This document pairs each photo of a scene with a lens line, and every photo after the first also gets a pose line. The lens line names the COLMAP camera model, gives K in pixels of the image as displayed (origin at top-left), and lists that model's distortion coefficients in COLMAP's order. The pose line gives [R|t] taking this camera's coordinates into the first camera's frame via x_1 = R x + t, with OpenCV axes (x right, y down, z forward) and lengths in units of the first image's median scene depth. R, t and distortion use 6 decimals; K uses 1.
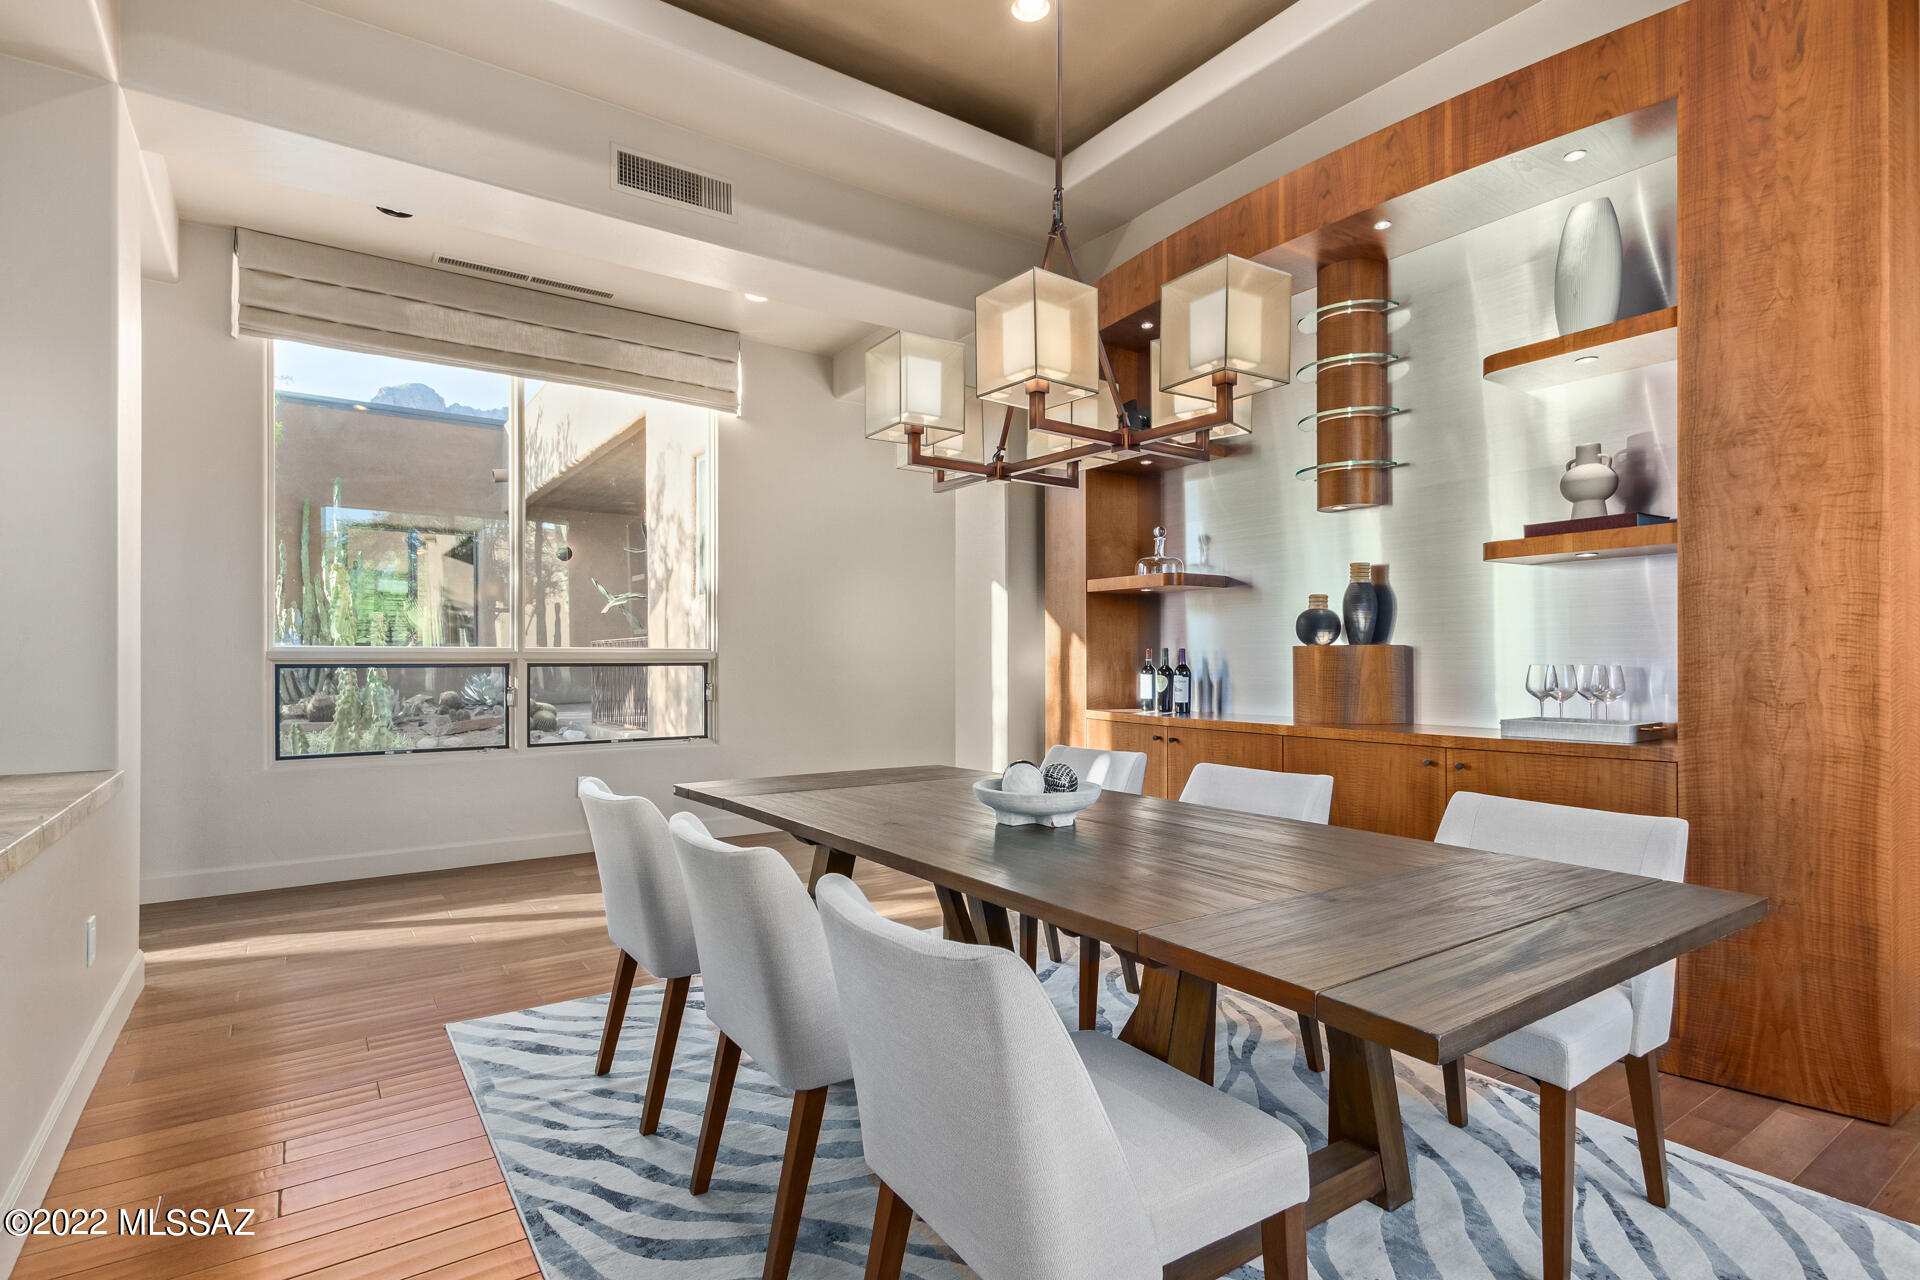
lens RADIAL K [[956.8, 0, 959.7], [0, 956.8, 653.3], [0, 0, 1]] dist [0.009500, -0.001862]
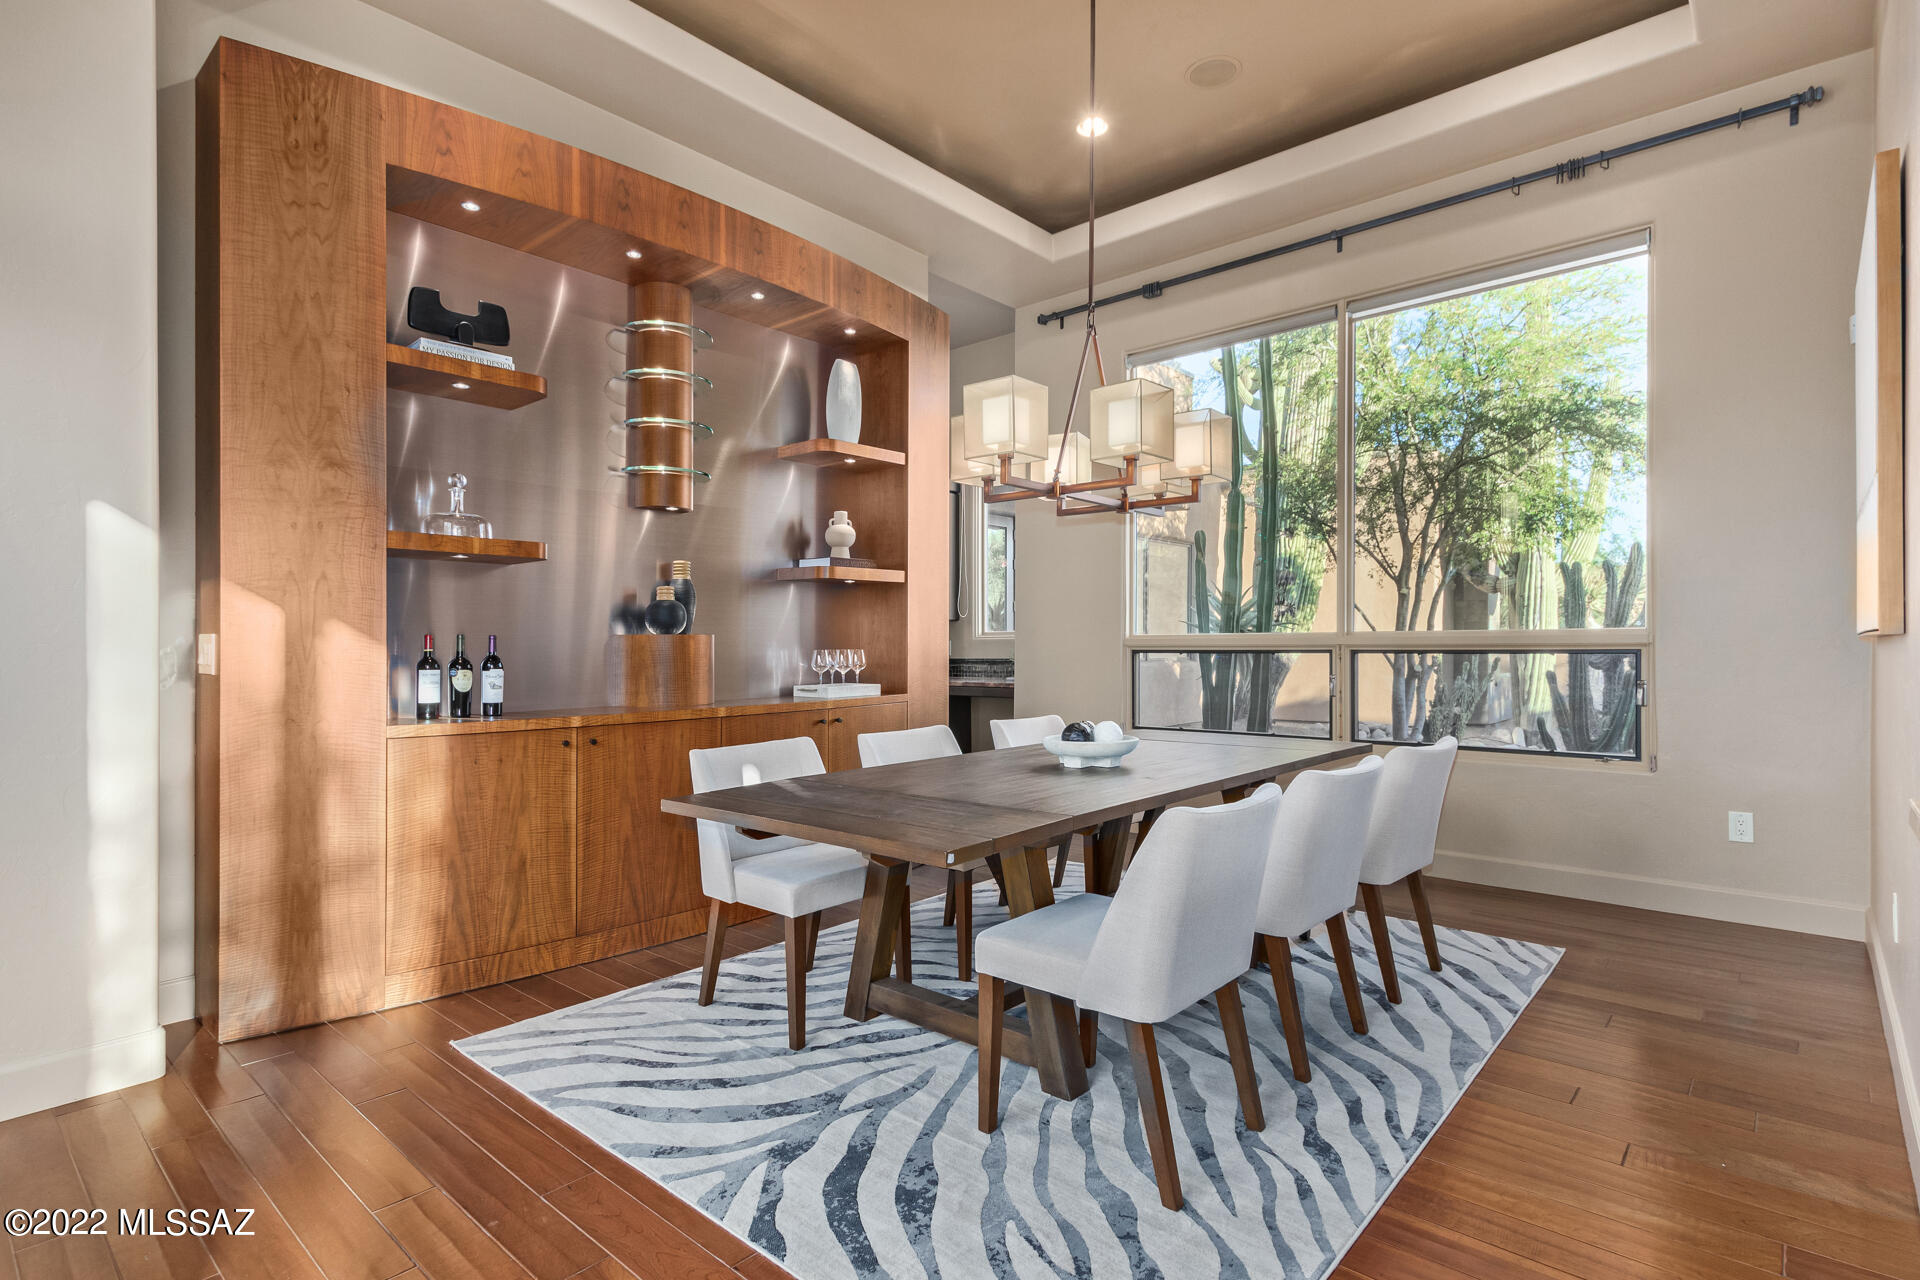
lens RADIAL K [[956.8, 0, 959.7], [0, 956.8, 653.3], [0, 0, 1]] dist [0.009500, -0.001862]
pose [[-0.240404, -0.008488, 0.970636, -1.183684], [-0.001548, 0.999964, 0.008361, 0.004602], [-0.970672, 0.000507, -0.240408, 1.509390]]
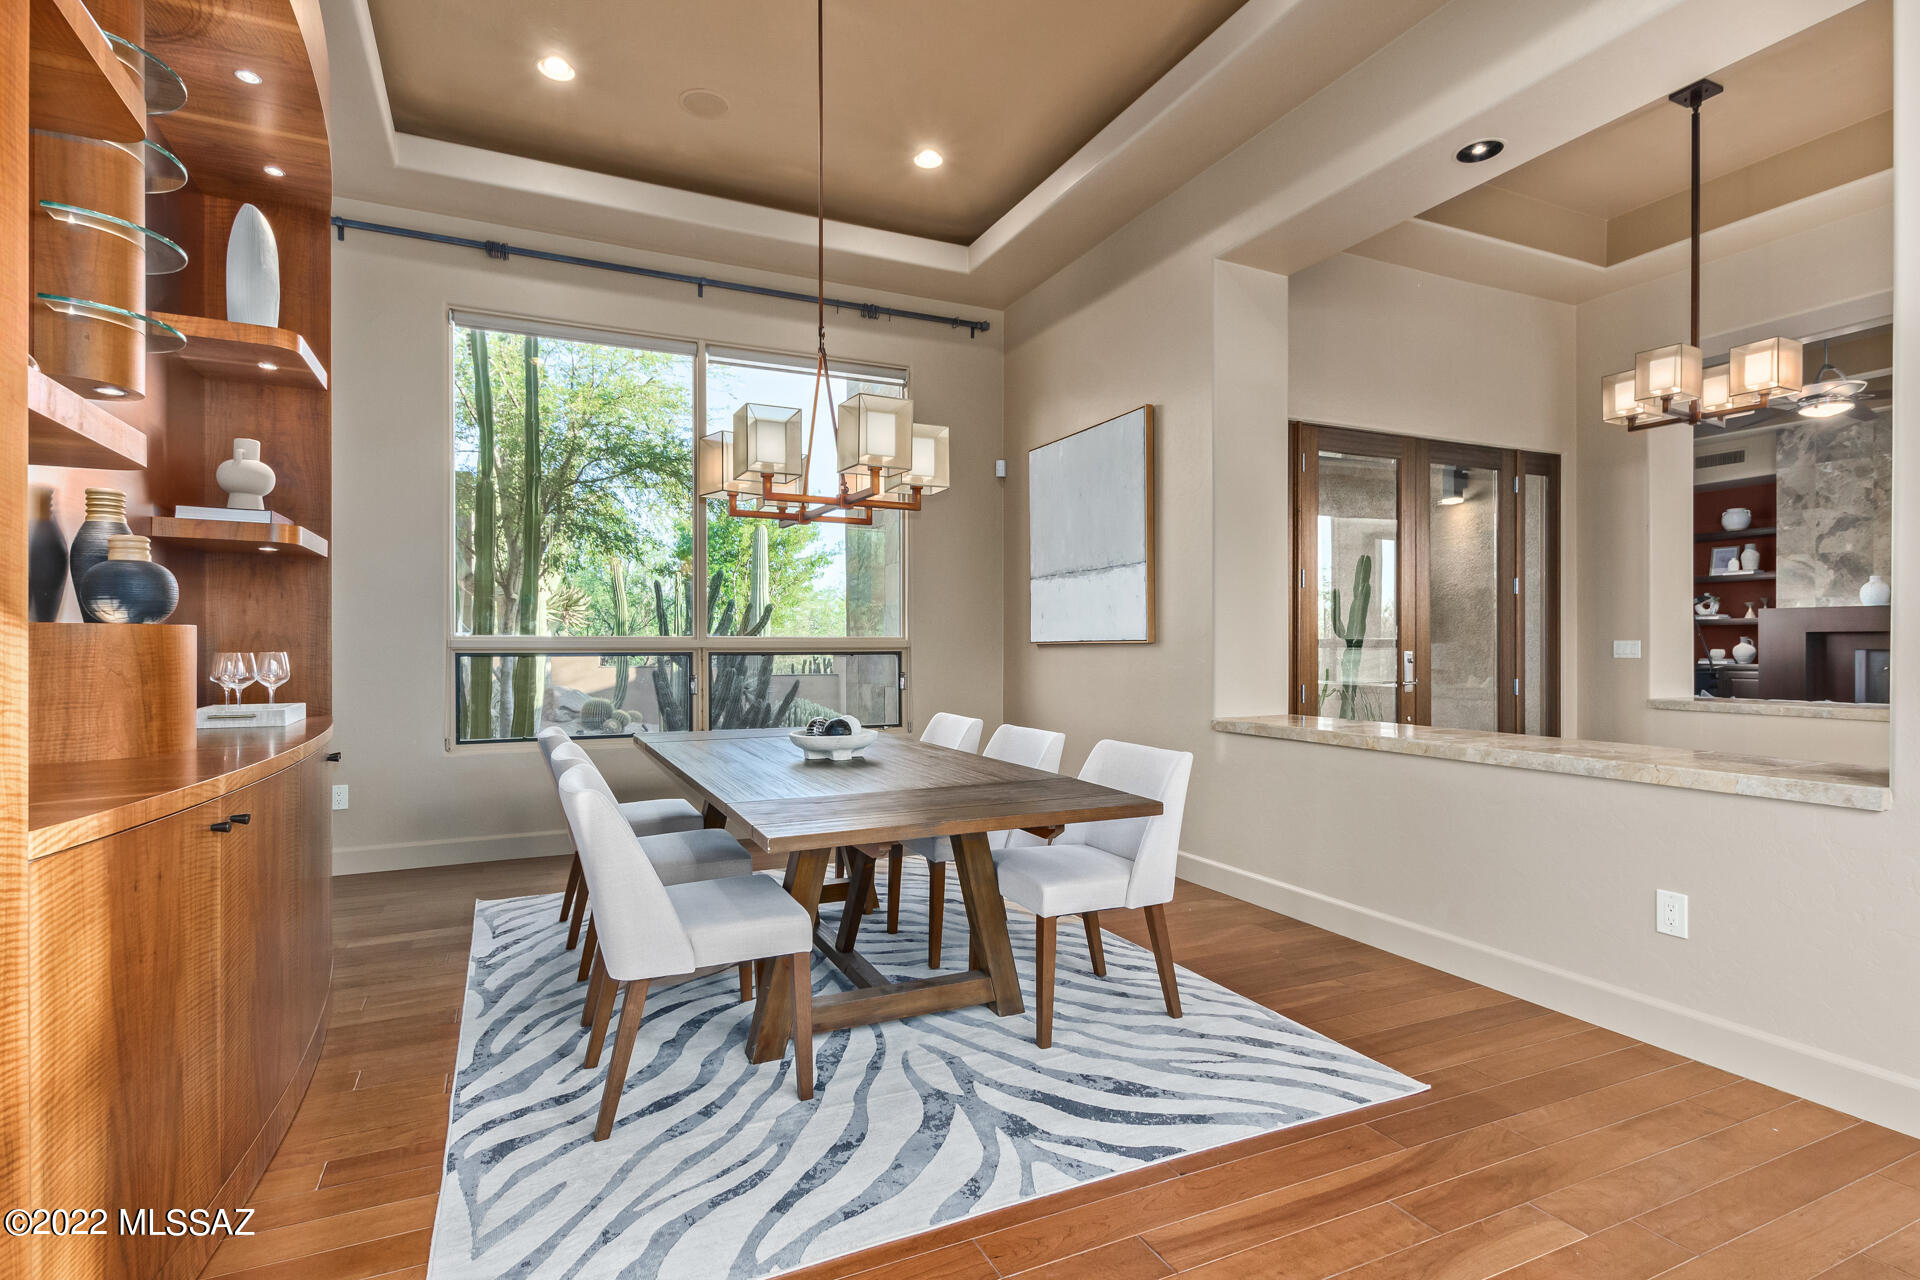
lens RADIAL K [[956.8, 0, 959.7], [0, 956.8, 653.3], [0, 0, 1]] dist [0.009500, -0.001862]
pose [[-0.988055, -0.000491, 0.154101, -0.331028], [-0.000399, 1.000000, 0.000627, 0.014639], [-0.154101, 0.000558, -0.988055, 2.419597]]
